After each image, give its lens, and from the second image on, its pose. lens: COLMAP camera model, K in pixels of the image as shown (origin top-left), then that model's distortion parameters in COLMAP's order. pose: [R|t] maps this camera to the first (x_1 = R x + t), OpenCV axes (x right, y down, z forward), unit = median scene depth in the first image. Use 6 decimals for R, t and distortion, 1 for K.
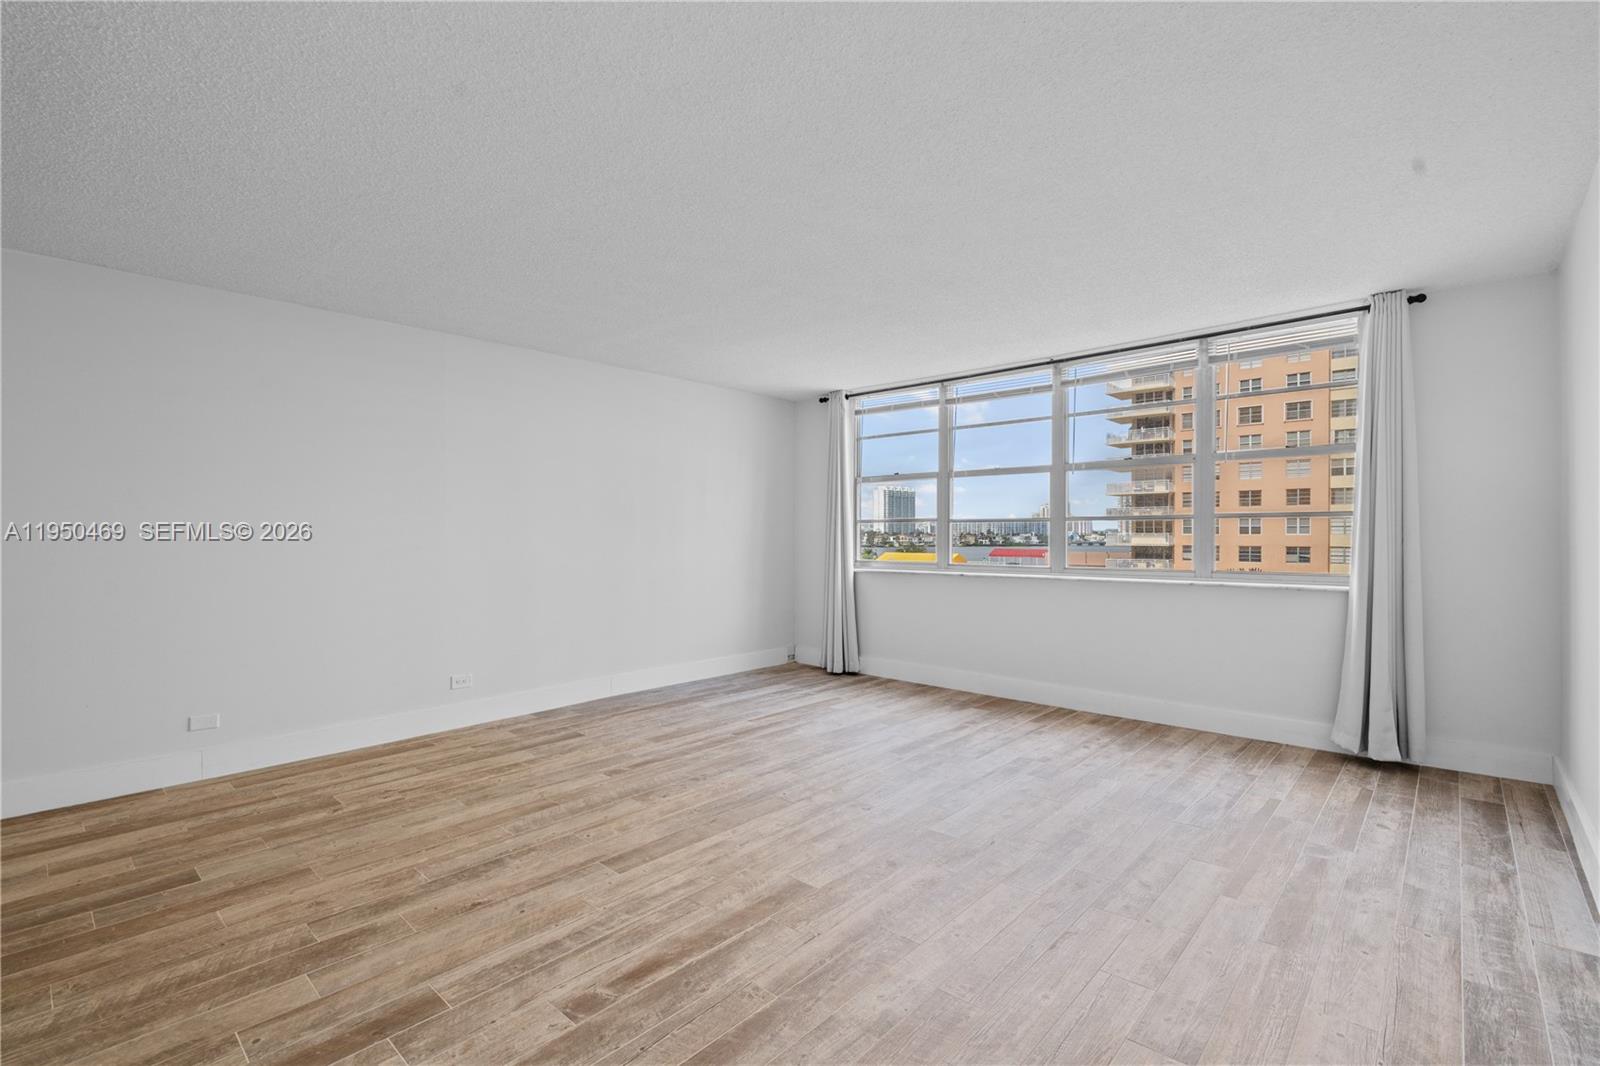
lens RADIAL K [[721.6, 0, 806.2], [0, 721.6, 538.4], [0, 0, 1]] dist [-0.006335, 0.002000]
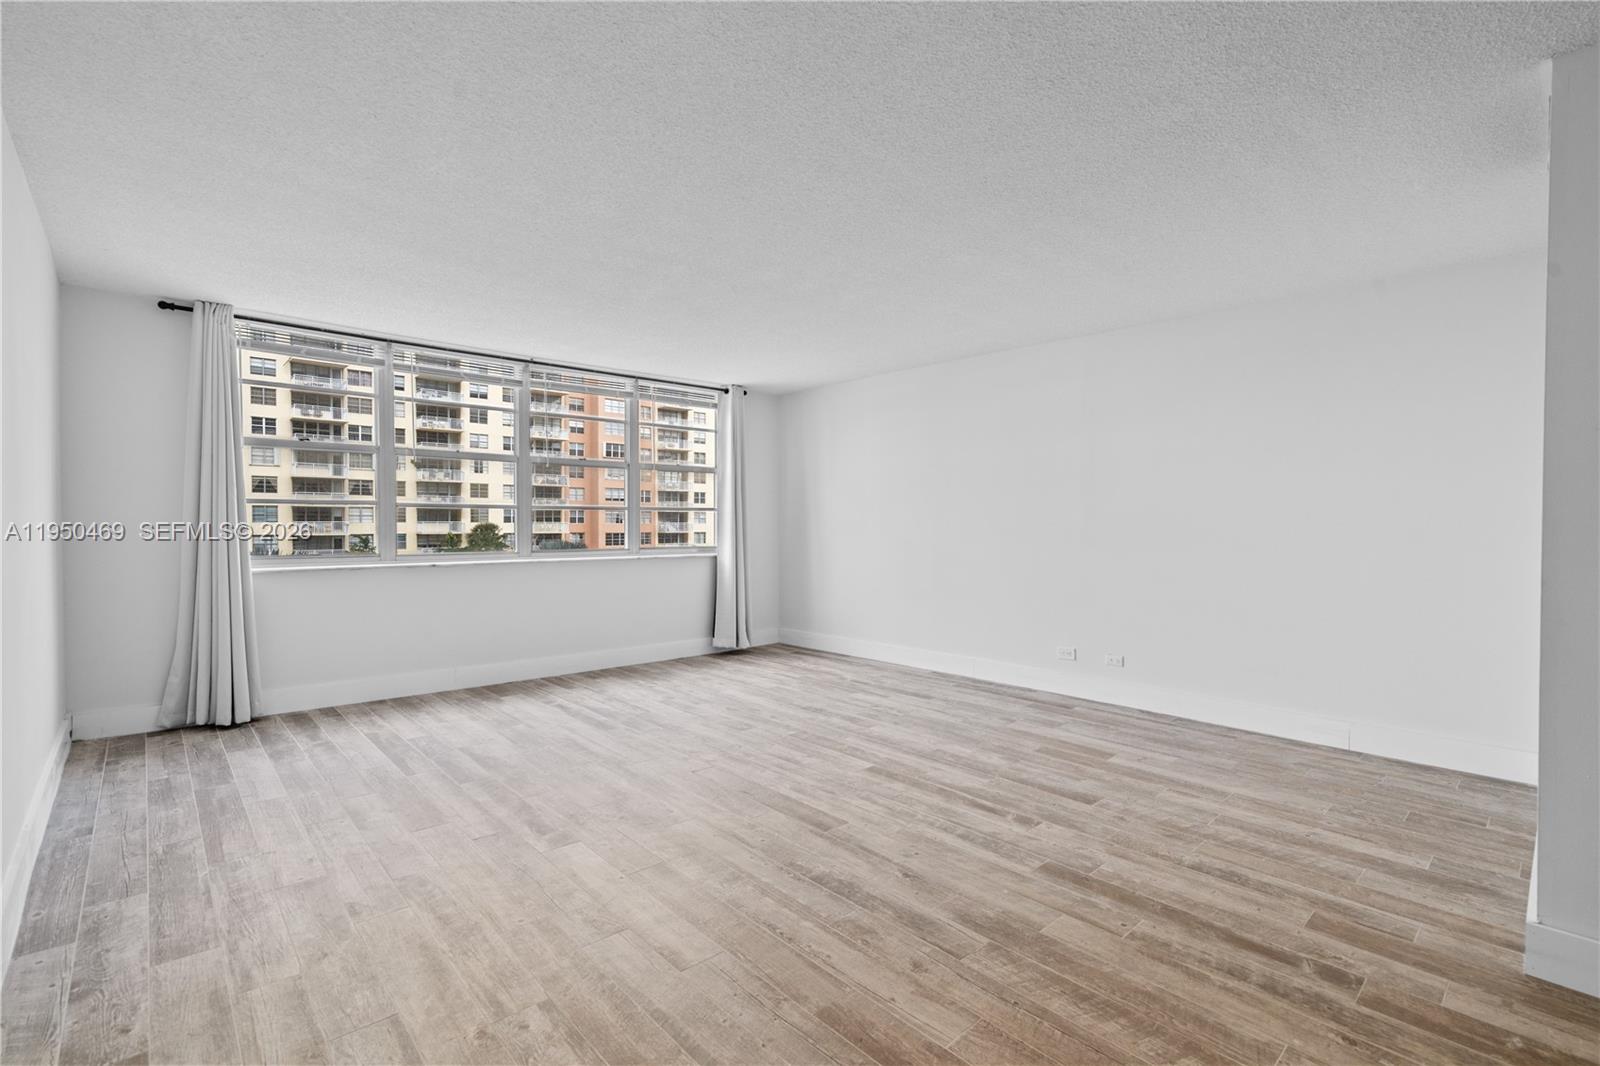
lens RADIAL K [[721.6, 0, 806.2], [0, 721.6, 538.4], [0, 0, 1]] dist [-0.006335, 0.002000]
pose [[0.089866, -0.017216, 0.995805, -1.455512], [0.002050, 0.999852, 0.017101, 0.004214], [-0.995952, 0.000505, 0.089888, 1.020892]]
